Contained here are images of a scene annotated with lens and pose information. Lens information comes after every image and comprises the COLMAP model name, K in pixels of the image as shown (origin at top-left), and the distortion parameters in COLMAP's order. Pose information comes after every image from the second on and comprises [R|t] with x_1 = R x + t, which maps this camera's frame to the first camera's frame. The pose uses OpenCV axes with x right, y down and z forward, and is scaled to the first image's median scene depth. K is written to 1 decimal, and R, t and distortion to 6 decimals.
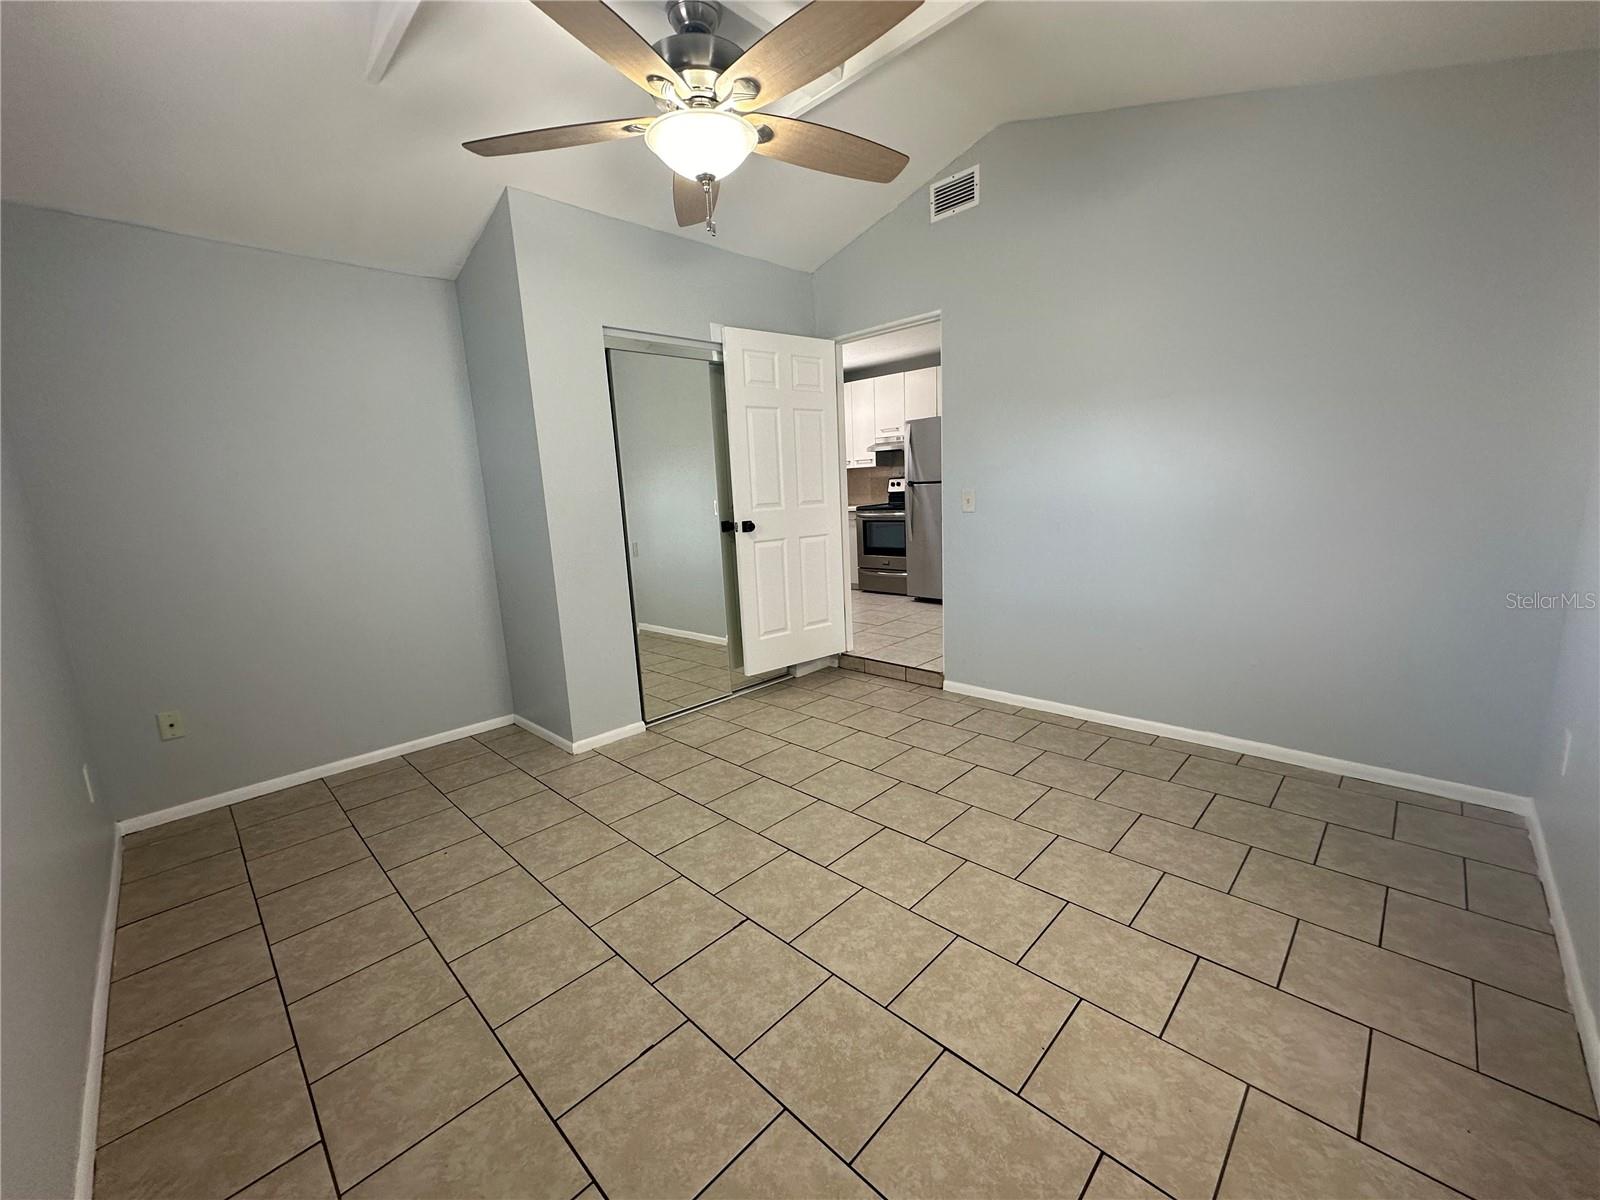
lens RADIAL K [[636.0, 0, 802.4], [0, 636.0, 599.7], [0, 0, 1]] dist [-0.000934, 0.000283]
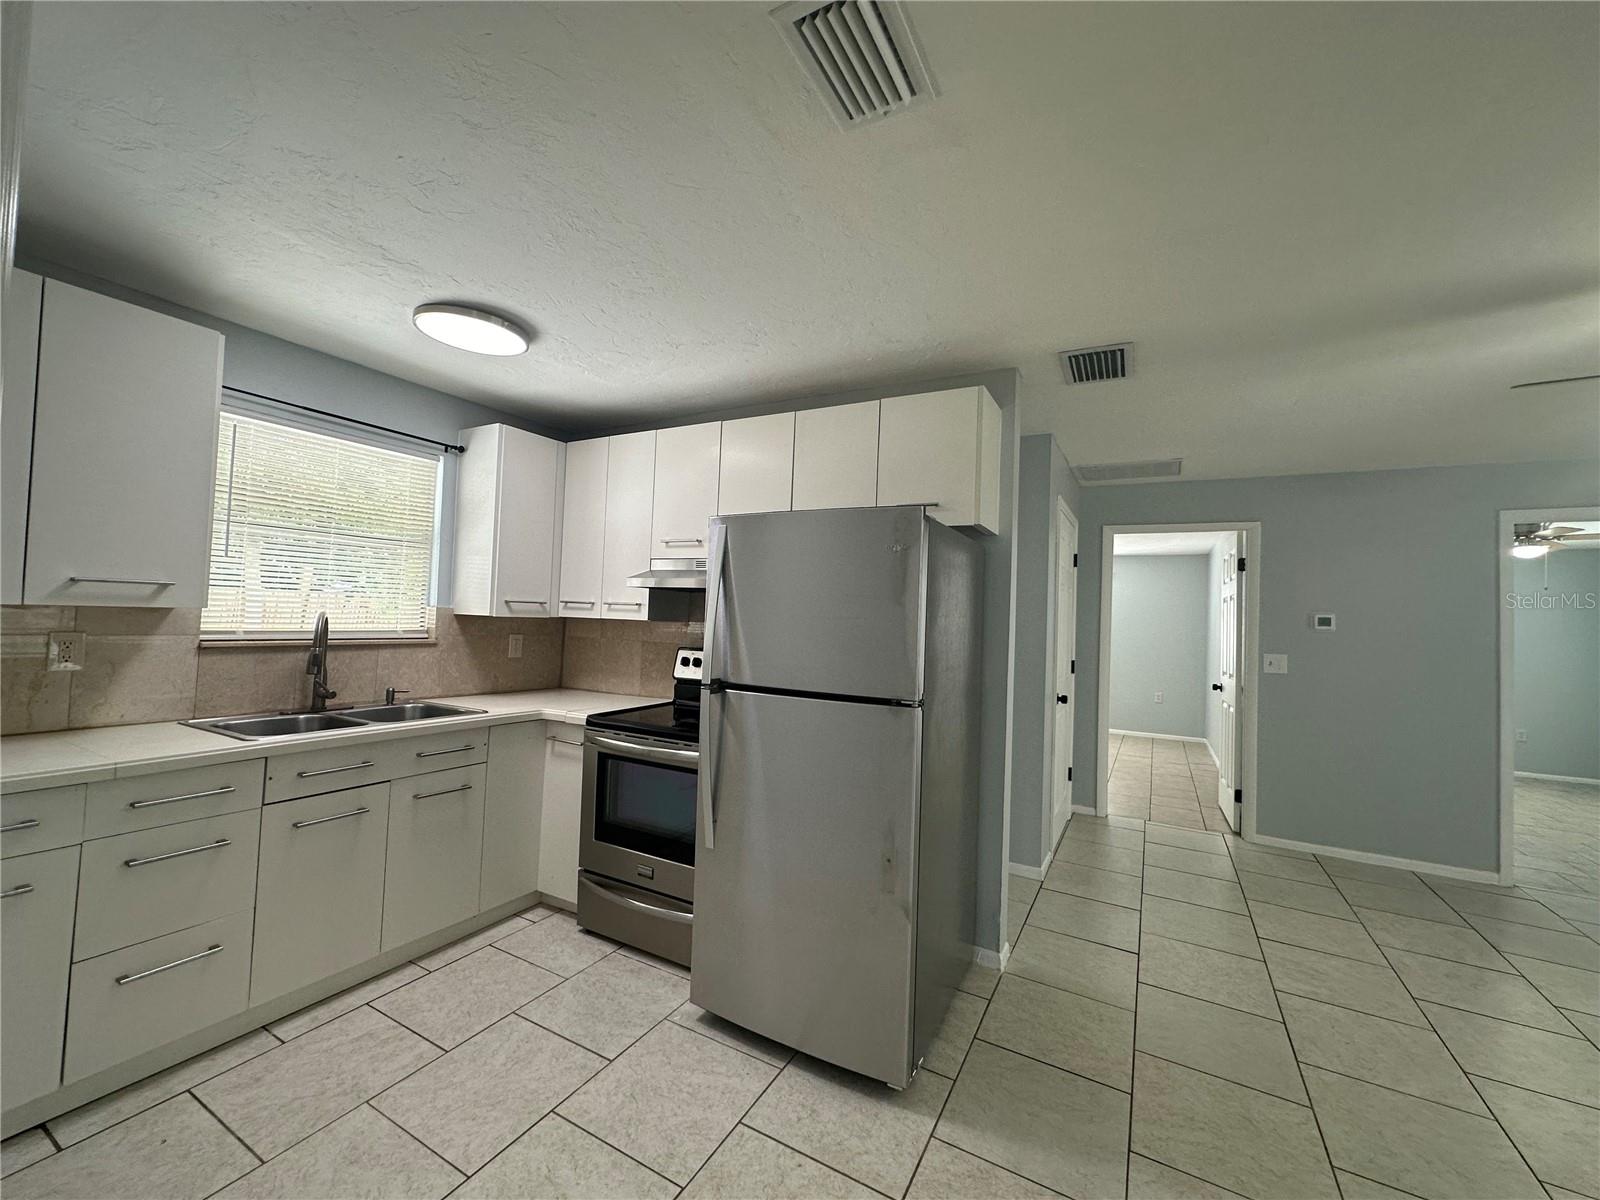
lens RADIAL K [[636.0, 0, 802.4], [0, 636.0, 599.7], [0, 0, 1]] dist [-0.000934, 0.000283]
pose [[0.960569, 0.095377, 0.261171, 0.118951], [-0.039559, 0.976649, -0.211167, -0.157222], [-0.275212, 0.192509, 0.941912, 0.644034]]
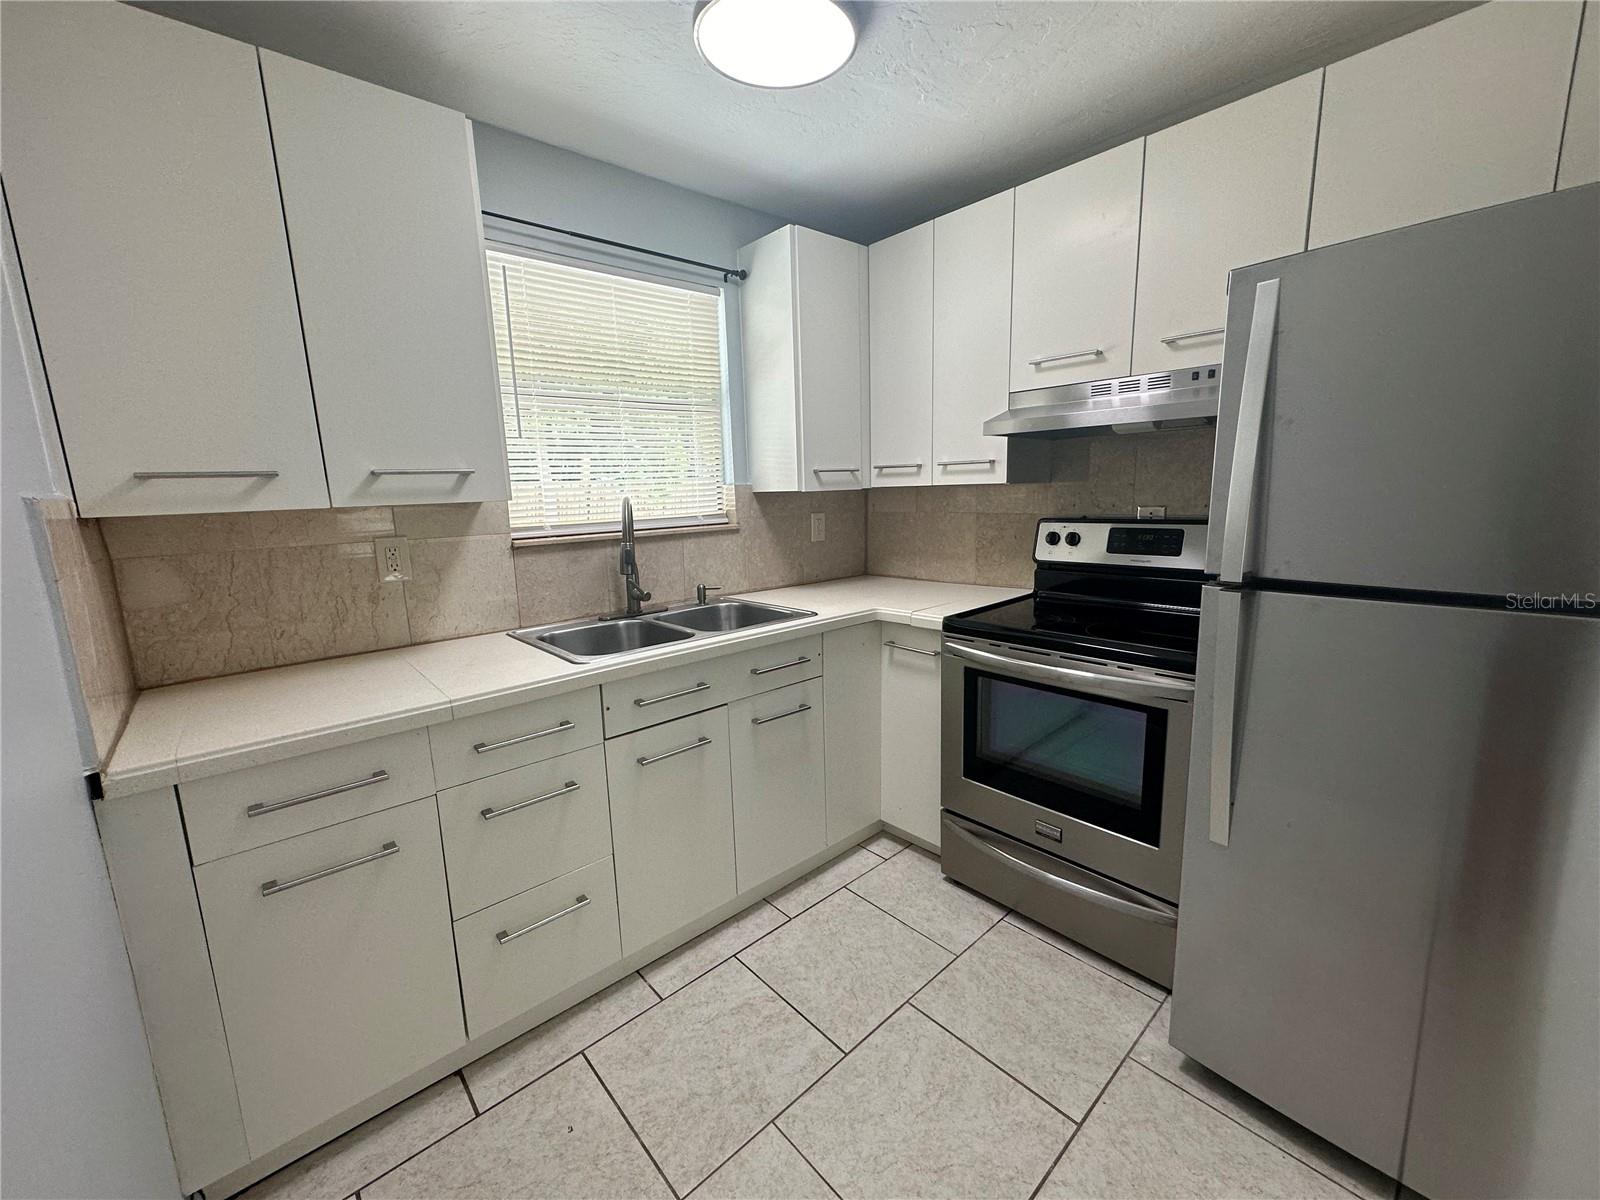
lens RADIAL K [[636.0, 0, 802.4], [0, 636.0, 599.7], [0, 0, 1]] dist [-0.000934, 0.000283]
pose [[0.997556, 0.032639, -0.061772, 0.041755], [-0.032534, 0.999467, 0.002700, -0.174786], [0.061828, -0.000684, 0.998087, 0.794453]]
